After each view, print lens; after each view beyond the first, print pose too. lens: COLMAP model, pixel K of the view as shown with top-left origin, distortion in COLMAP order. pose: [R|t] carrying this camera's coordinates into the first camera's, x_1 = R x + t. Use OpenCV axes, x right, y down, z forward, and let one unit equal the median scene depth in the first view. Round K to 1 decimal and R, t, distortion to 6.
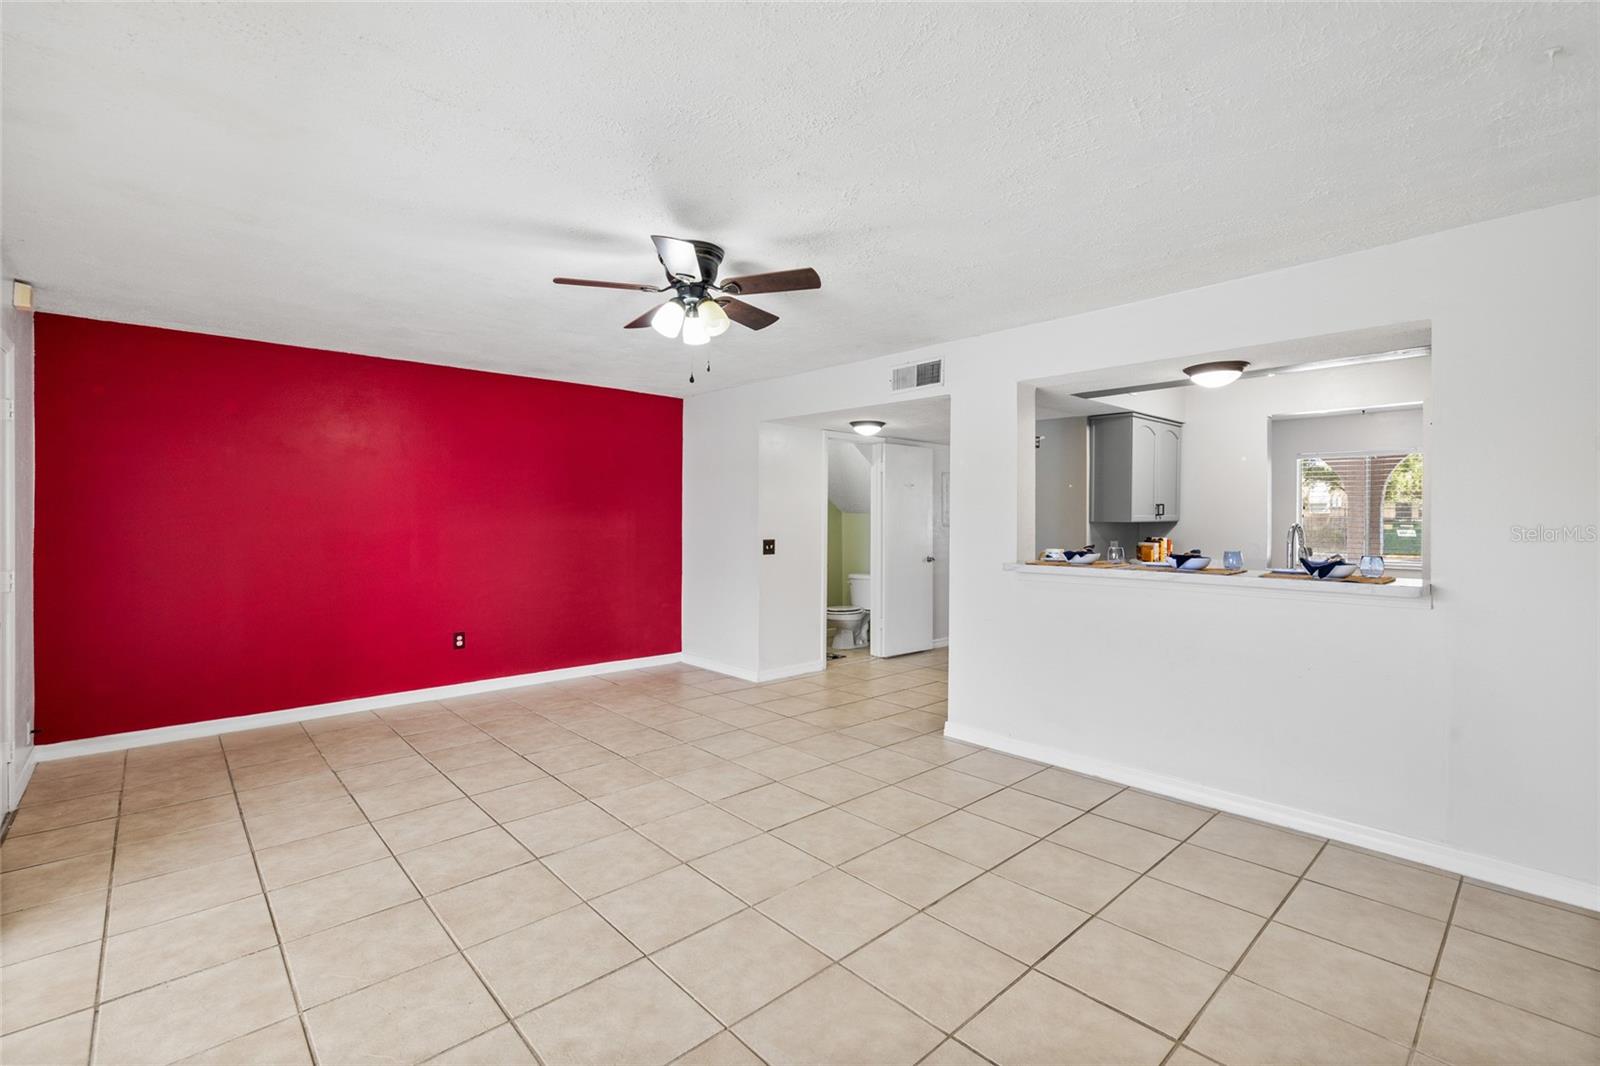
lens RADIAL K [[708.9, 0, 799.4], [0, 708.9, 524.2], [0, 0, 1]] dist [-0.006329, 0.001837]
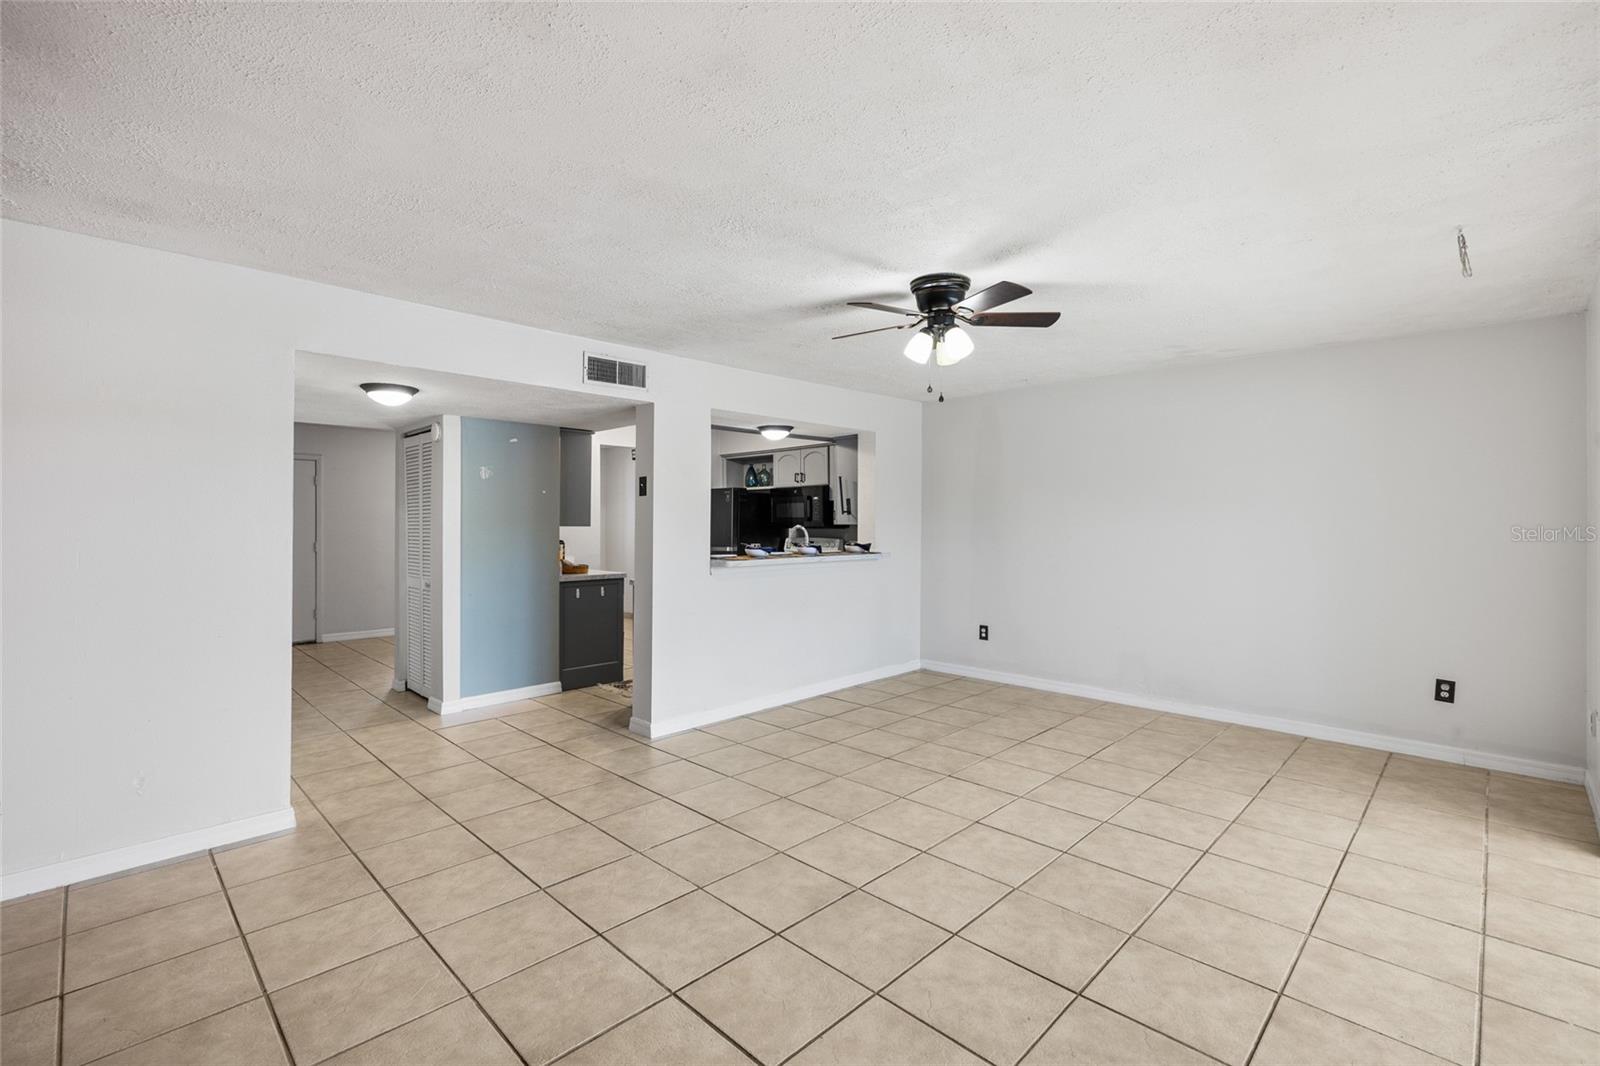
lens RADIAL K [[708.9, 0, 797.9], [0, 708.9, 529.6], [0, 0, 1]] dist [-0.006329, 0.001837]
pose [[-0.048094, -0.013412, 0.998753, -1.205881], [0.008783, 0.999866, 0.013850, -0.017826], [-0.998804, 0.009439, -0.047970, 1.244880]]
